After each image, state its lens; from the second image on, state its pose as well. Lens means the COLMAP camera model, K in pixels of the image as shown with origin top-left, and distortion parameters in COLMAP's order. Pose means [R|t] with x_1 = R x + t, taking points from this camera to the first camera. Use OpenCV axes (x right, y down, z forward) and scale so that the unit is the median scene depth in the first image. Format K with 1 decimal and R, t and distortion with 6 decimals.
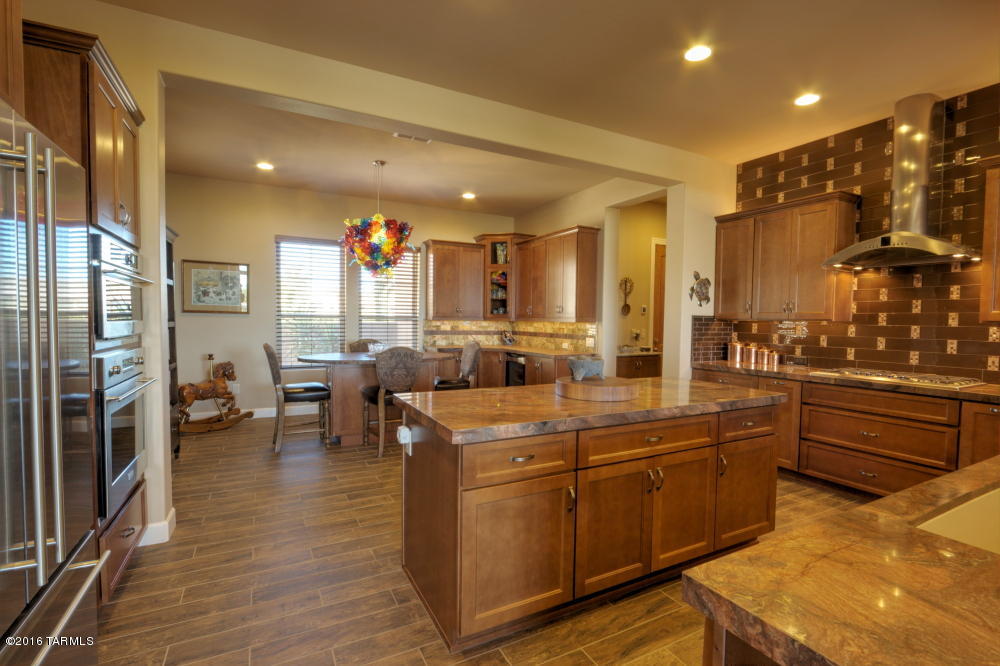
lens RADIAL K [[466.0, 0, 501.8], [0, 466.0, 334.7], [0, 0, 1]] dist [0.000195, -0.000200]
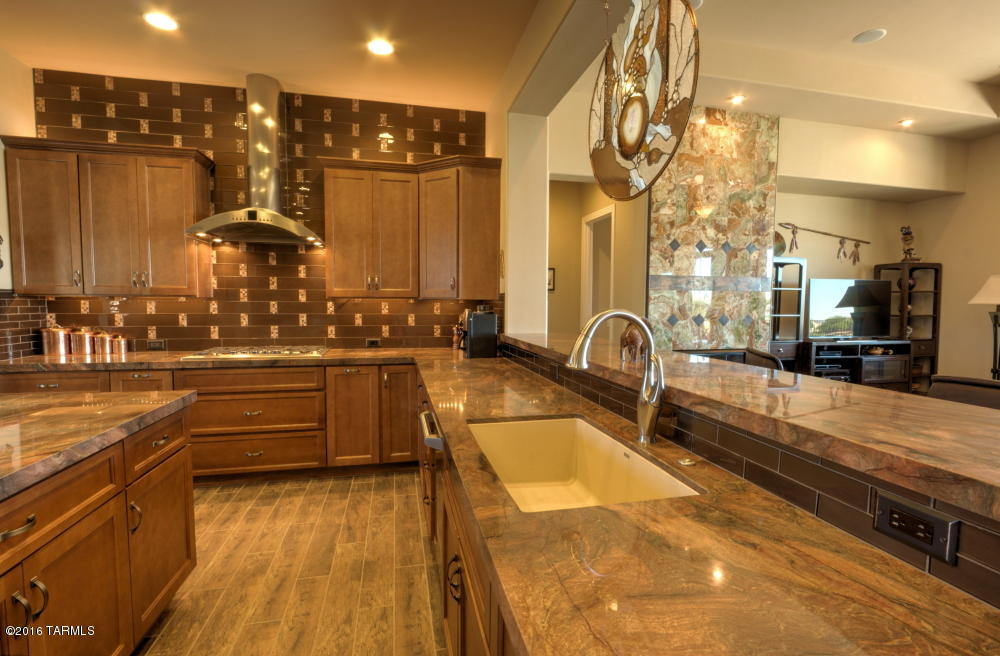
lens RADIAL K [[468.3, 0, 502.6], [0, 468.3, 331.8], [0, 0, 1]] dist [-0.011516, 0.000495]
pose [[0.246994, -0.072529, 0.966299, -0.009576], [0.027963, 0.997313, 0.067709, -0.007073], [-0.968614, 0.010297, 0.248358, 0.214774]]
